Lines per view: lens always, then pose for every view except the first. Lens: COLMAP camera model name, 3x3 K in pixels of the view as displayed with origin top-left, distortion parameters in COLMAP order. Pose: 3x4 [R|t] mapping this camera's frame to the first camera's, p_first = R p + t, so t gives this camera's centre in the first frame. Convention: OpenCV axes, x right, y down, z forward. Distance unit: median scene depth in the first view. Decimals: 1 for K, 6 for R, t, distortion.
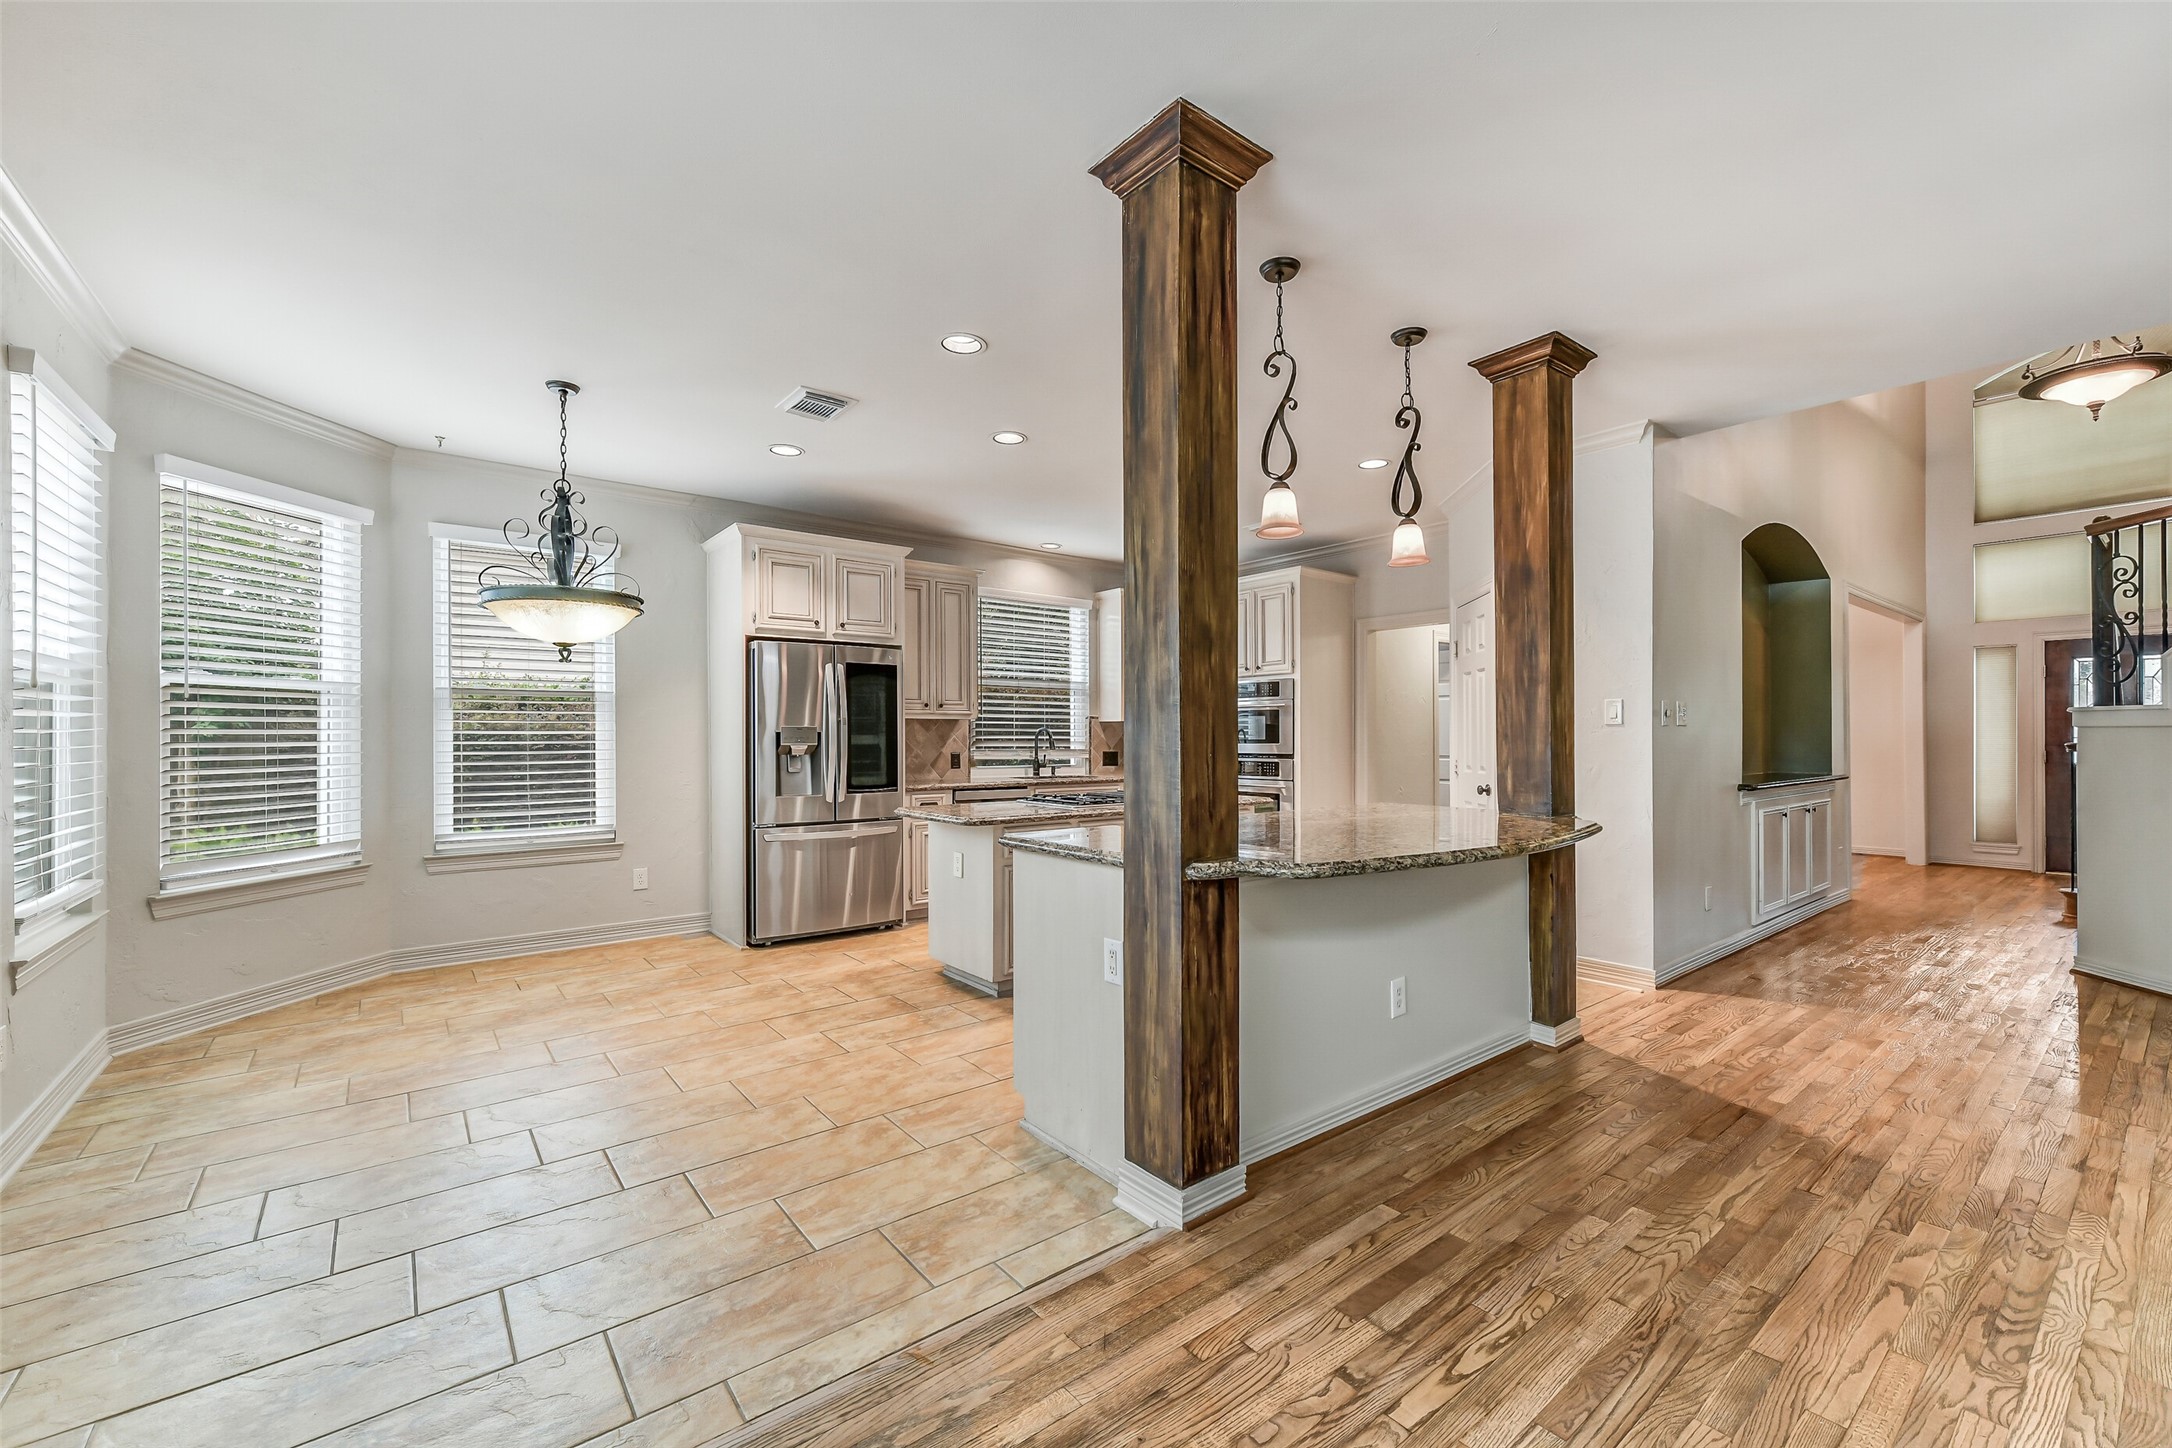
lens RADIAL K [[884.1, 0, 1090.6], [0, 884.1, 737.0], [0, 0, 1]] dist [0.003259, -0.000198]
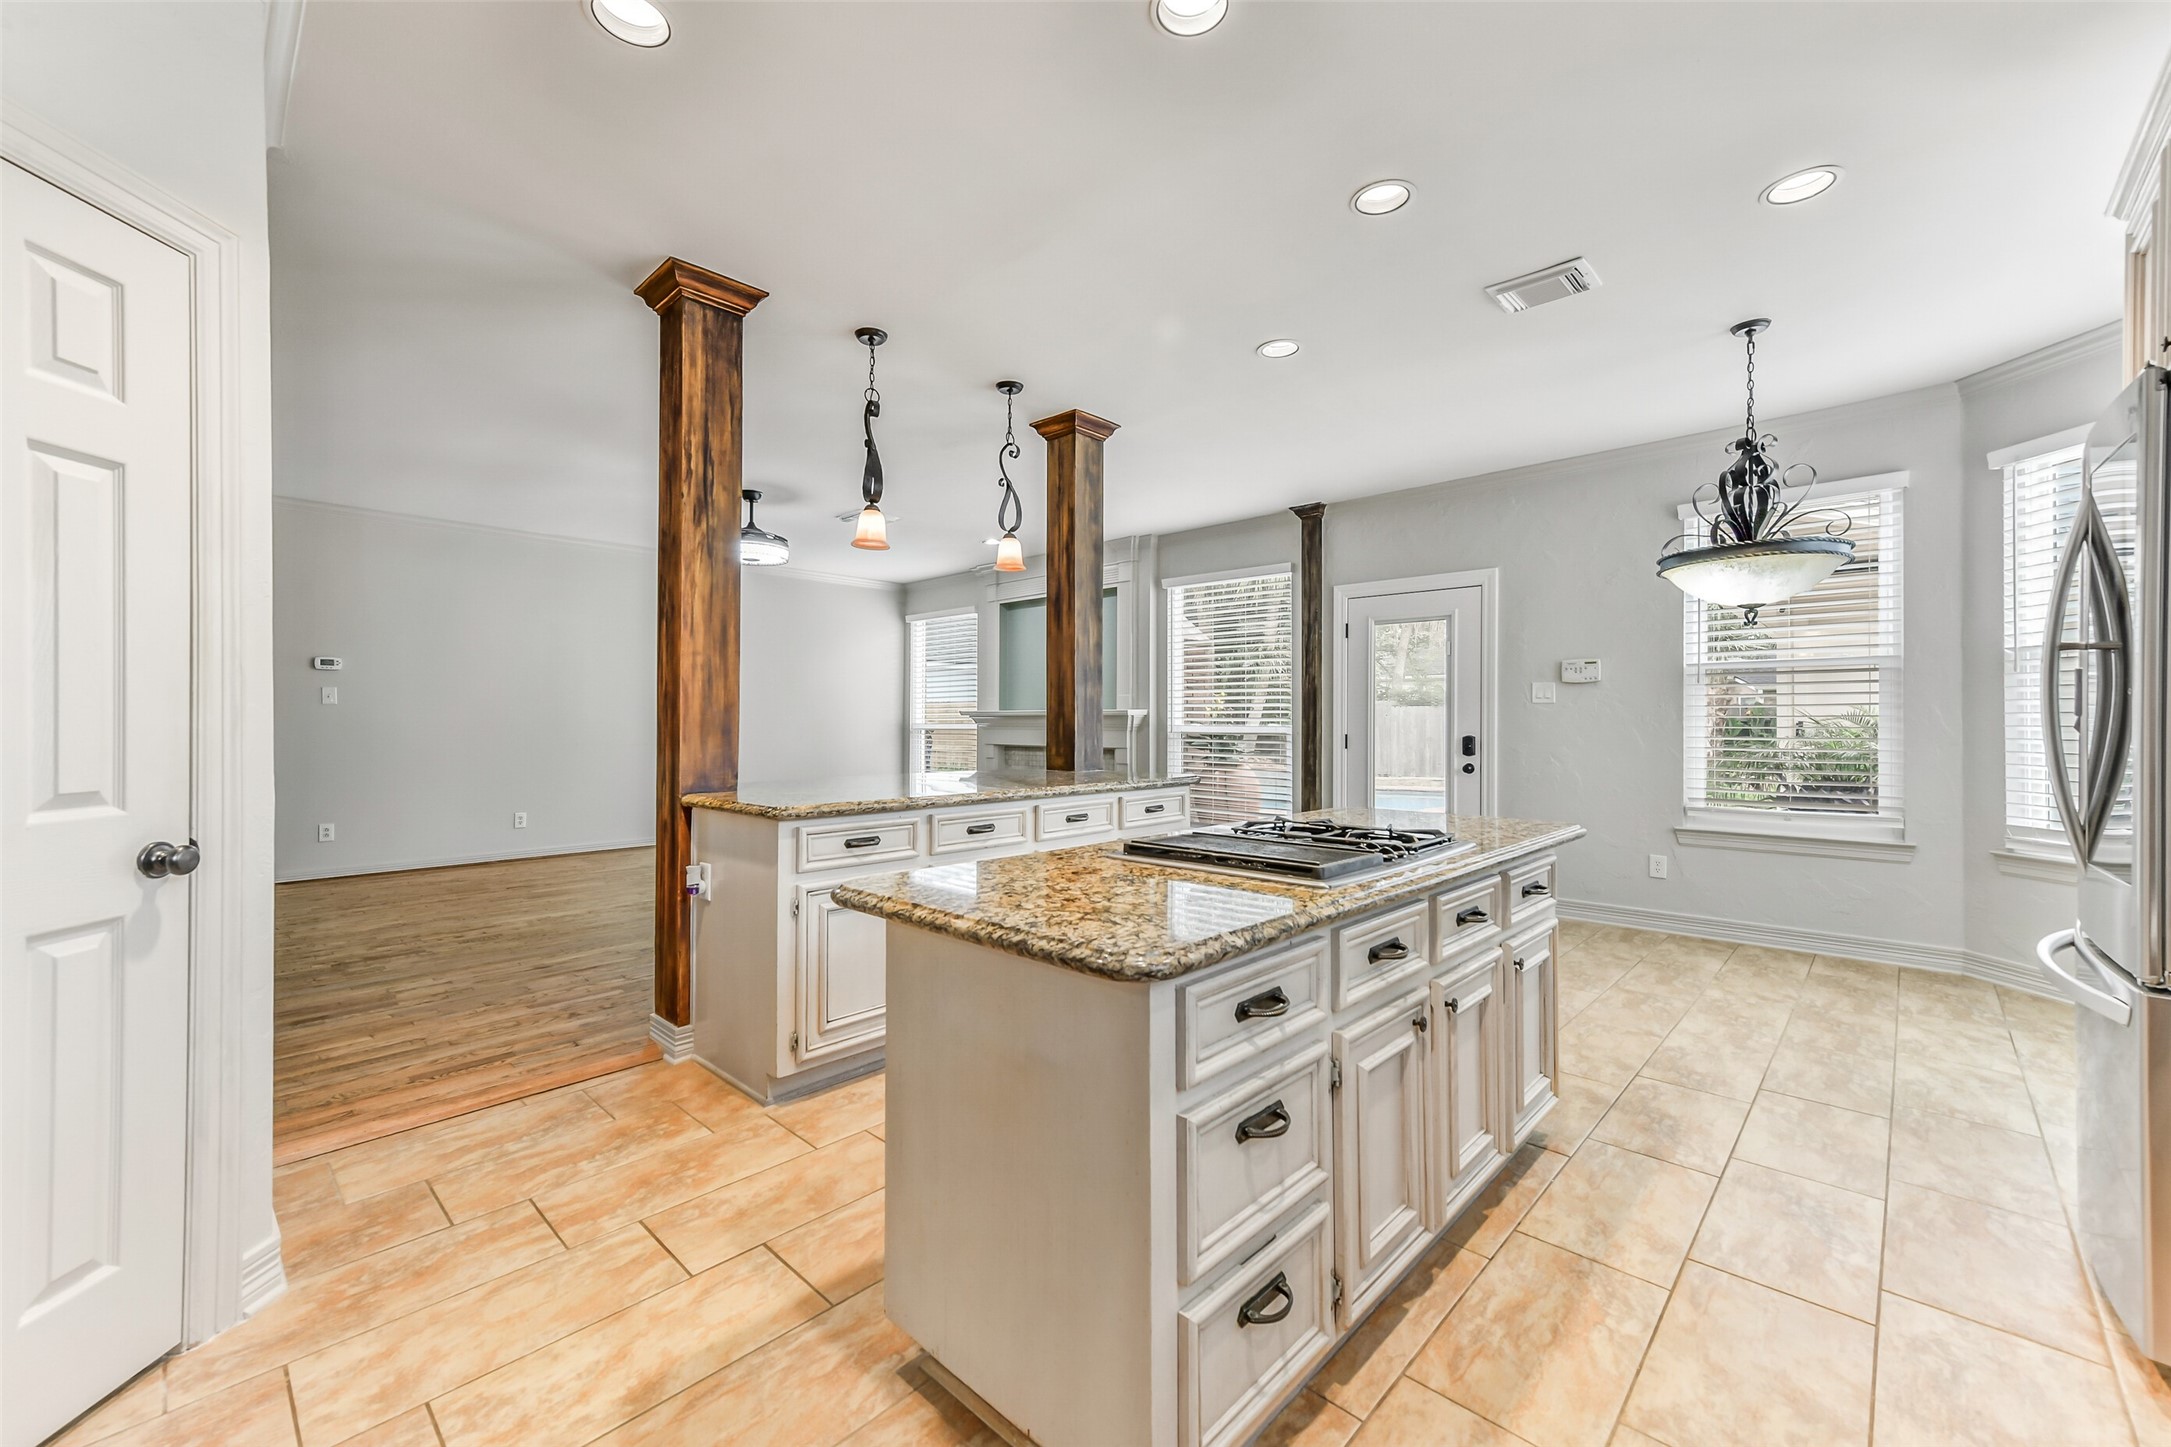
lens RADIAL K [[866.2, 0, 1088.3], [0, 866.2, 715.7], [0, 0, 1]] dist [0.015966, -0.000195]
pose [[-0.989315, 0.000179, -0.145797, 0.207359], [0.001062, 0.999982, -0.005982, 0.013268], [0.145793, -0.006073, -0.989296, 1.706911]]
